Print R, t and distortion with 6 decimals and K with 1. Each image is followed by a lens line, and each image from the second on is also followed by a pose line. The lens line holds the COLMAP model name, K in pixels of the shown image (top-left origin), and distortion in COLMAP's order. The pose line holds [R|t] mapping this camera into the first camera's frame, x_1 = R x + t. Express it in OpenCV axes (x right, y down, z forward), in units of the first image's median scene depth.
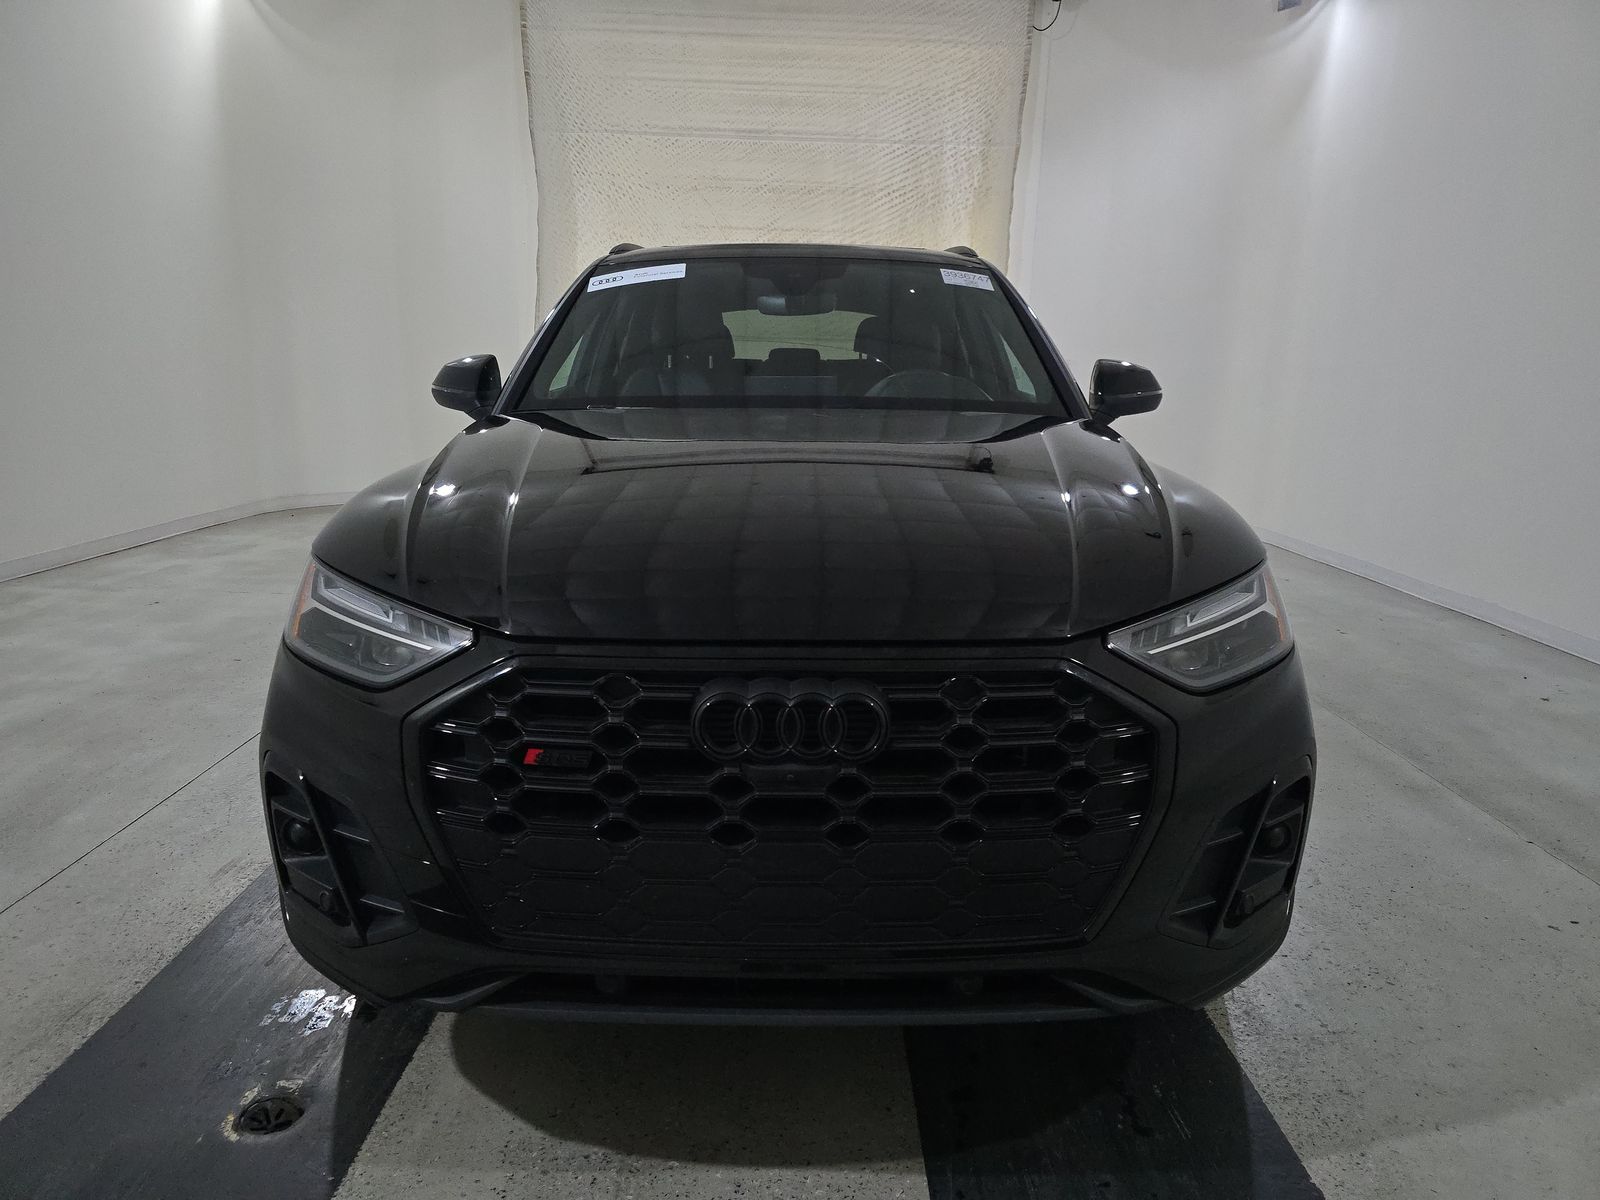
lens RADIAL K [[1055.7, 0, 800.0], [0, 1055.7, 600.0], [0, 0, 1]] dist [0.031801, -0.034301]
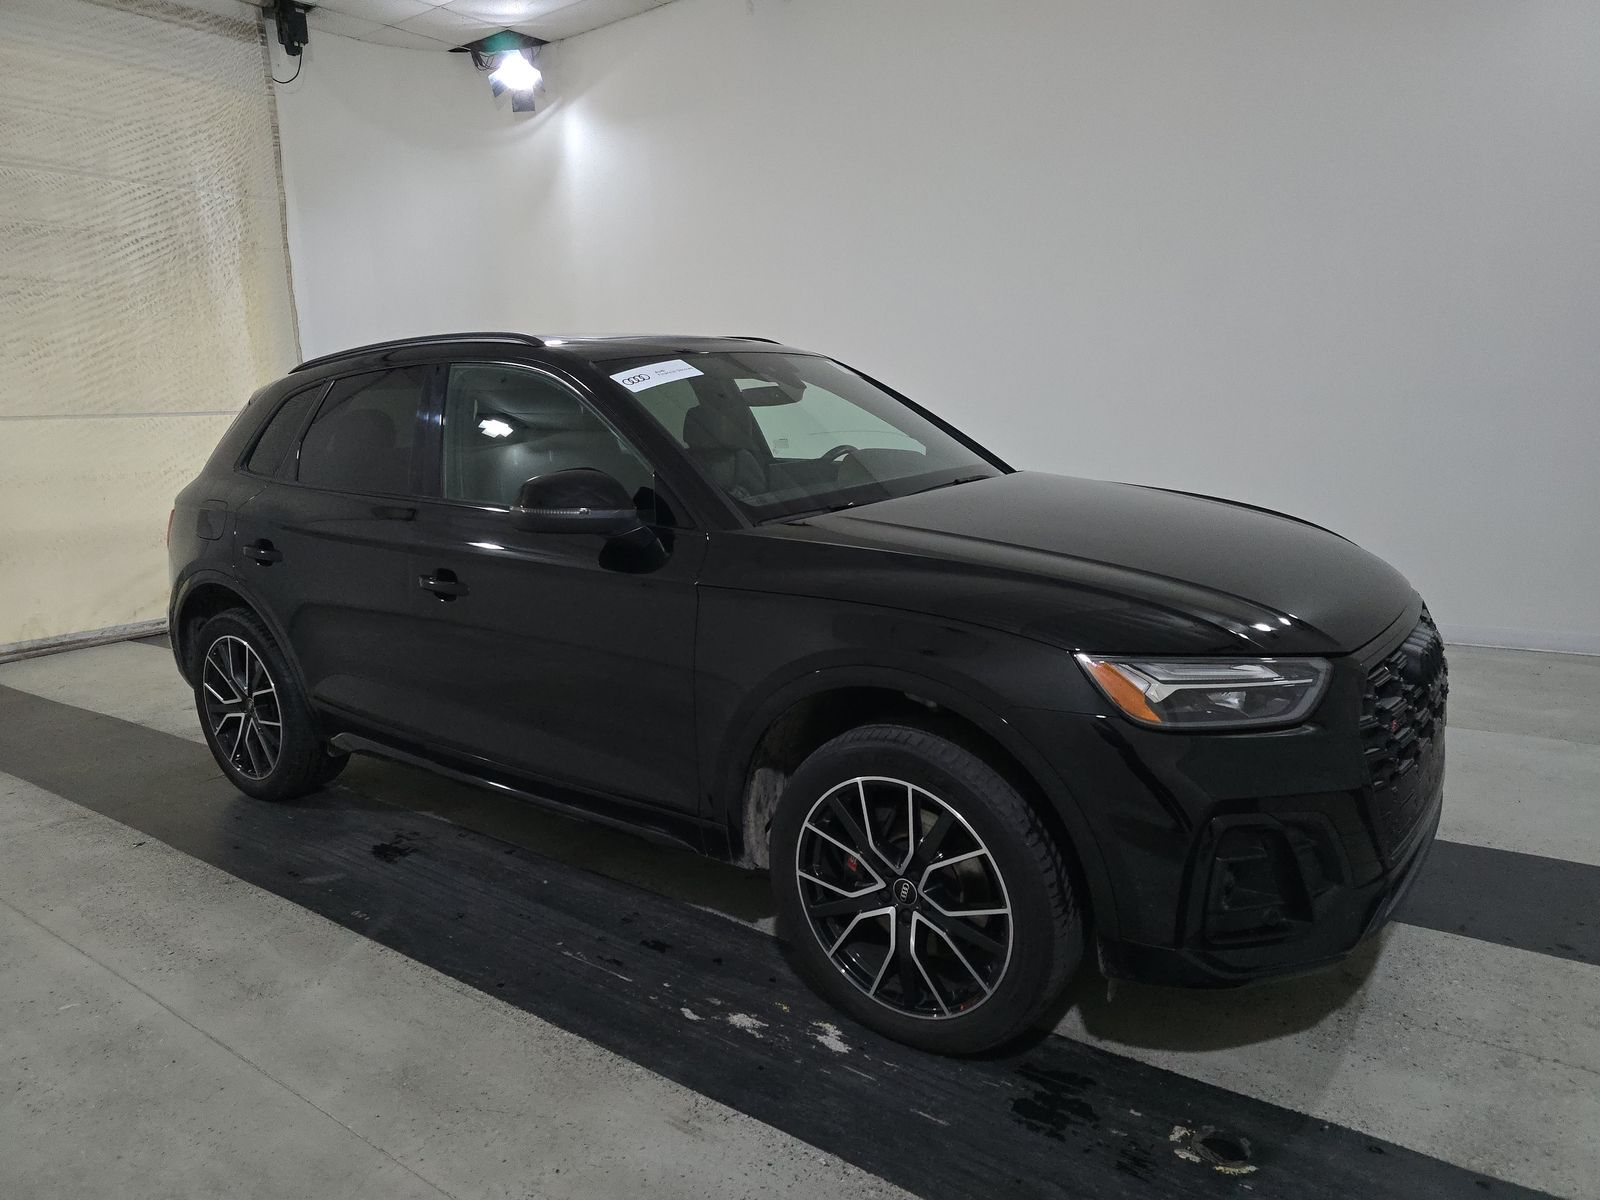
lens RADIAL K [[1055.7, 0, 800.0], [0, 1055.7, 600.0], [0, 0, 1]] dist [0.031801, -0.034301]
pose [[0.601543, -0.185220, 0.777071, -0.307762], [0.217198, 0.974025, 0.064028, -0.049108], [-0.768746, 0.130262, 0.626148, 0.114478]]
